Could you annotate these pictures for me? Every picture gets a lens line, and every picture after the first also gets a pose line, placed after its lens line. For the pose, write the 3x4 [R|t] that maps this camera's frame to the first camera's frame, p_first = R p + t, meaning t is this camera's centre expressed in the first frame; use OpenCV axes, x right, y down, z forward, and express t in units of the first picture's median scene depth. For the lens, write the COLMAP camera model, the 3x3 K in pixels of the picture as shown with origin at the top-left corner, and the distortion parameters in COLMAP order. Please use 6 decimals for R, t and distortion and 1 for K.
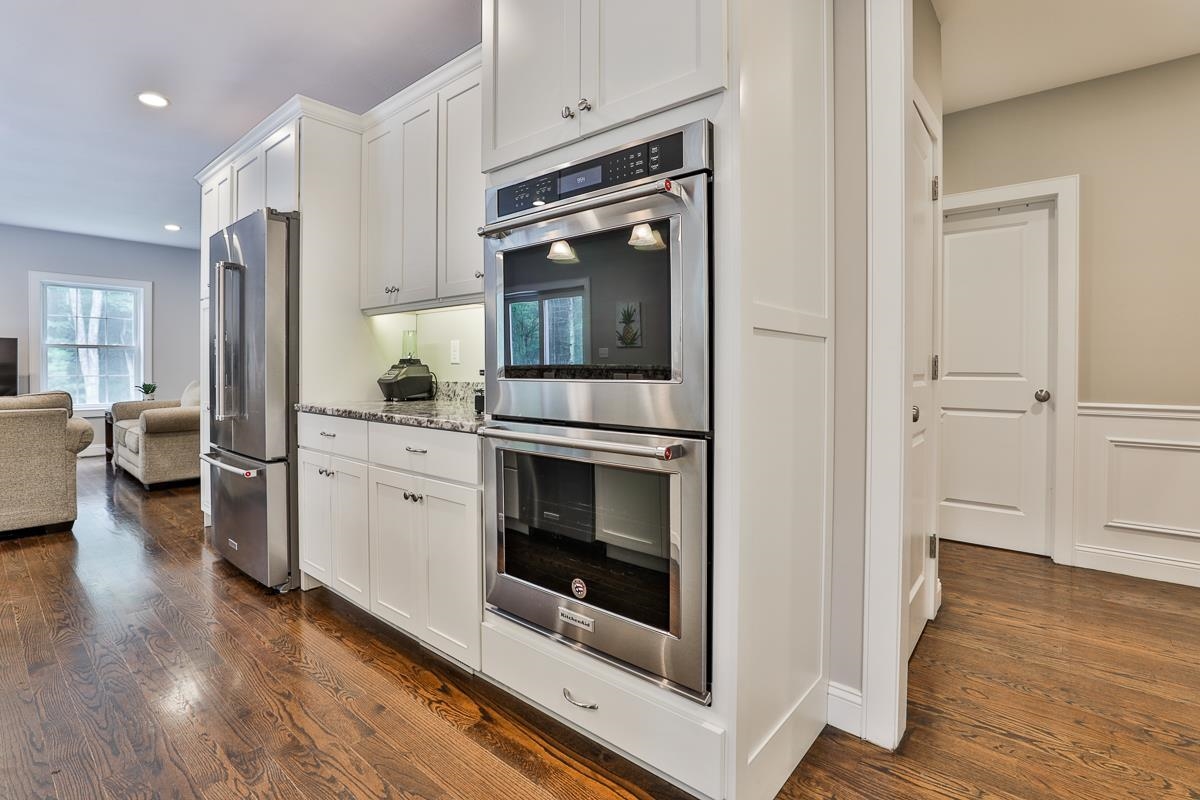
lens RADIAL K [[552.9, 0, 600.9], [0, 552.9, 394.6], [0, 0, 1]] dist [-0.041983, 0.011579]
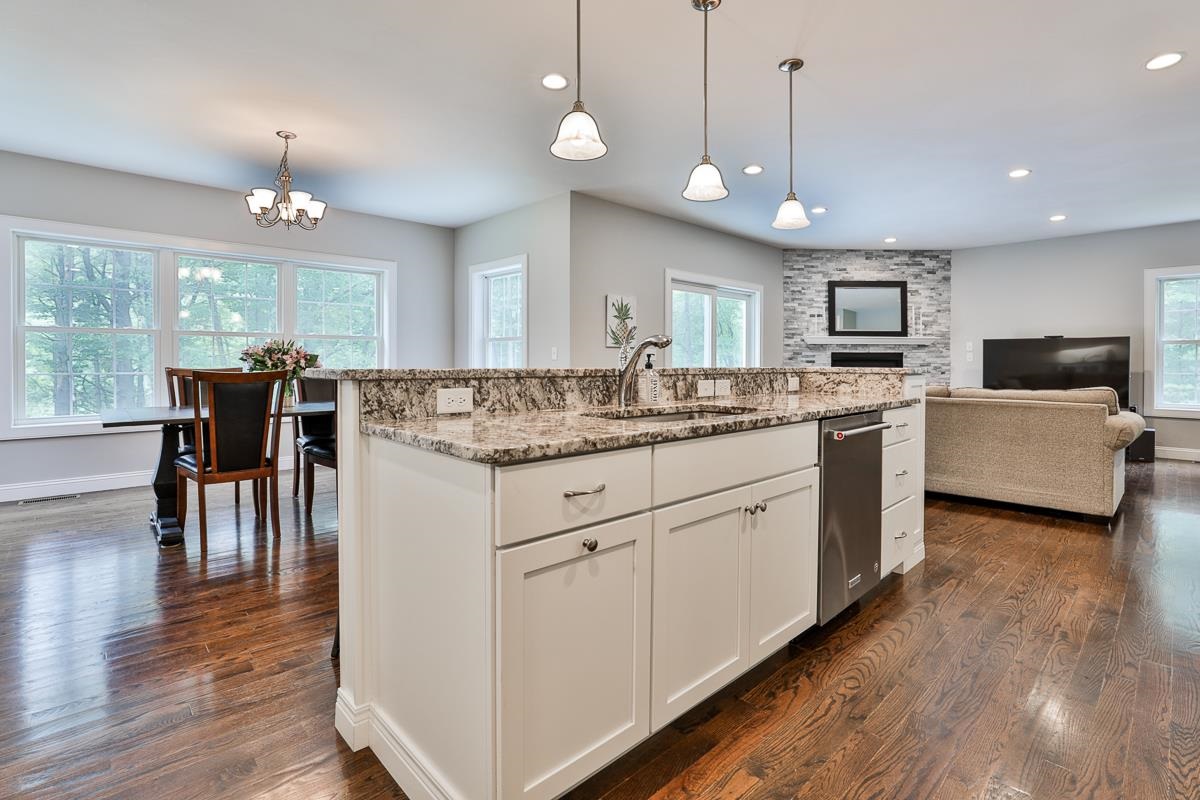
lens RADIAL K [[571.5, 0, 612.7], [0, 571.5, 366.2], [0, 0, 1]] dist [-0.044931, 0.010151]
pose [[-0.102184, 0.002646, -0.994762, 0.154519], [-0.048424, 0.998798, 0.007631, -0.010618], [0.993586, 0.048950, -0.101933, 0.175757]]
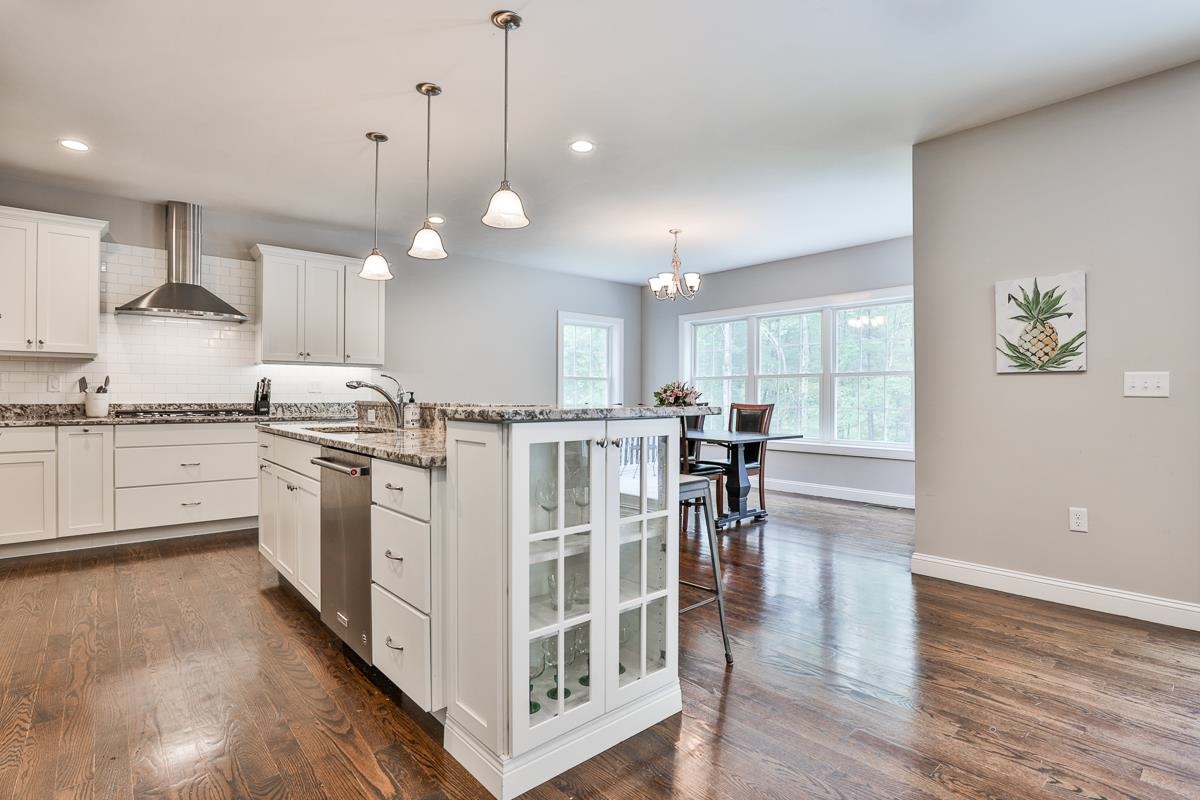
lens RADIAL K [[591.0, 0, 600.0], [0, 591.0, 400.0], [0, 0, 1]] dist [-0.026861, 0.000238]
pose [[-0.987720, -0.008114, 0.156021, -0.961758], [-0.000105, 0.998684, 0.051277, -0.057119], [-0.156232, 0.050631, -0.986422, 1.036044]]
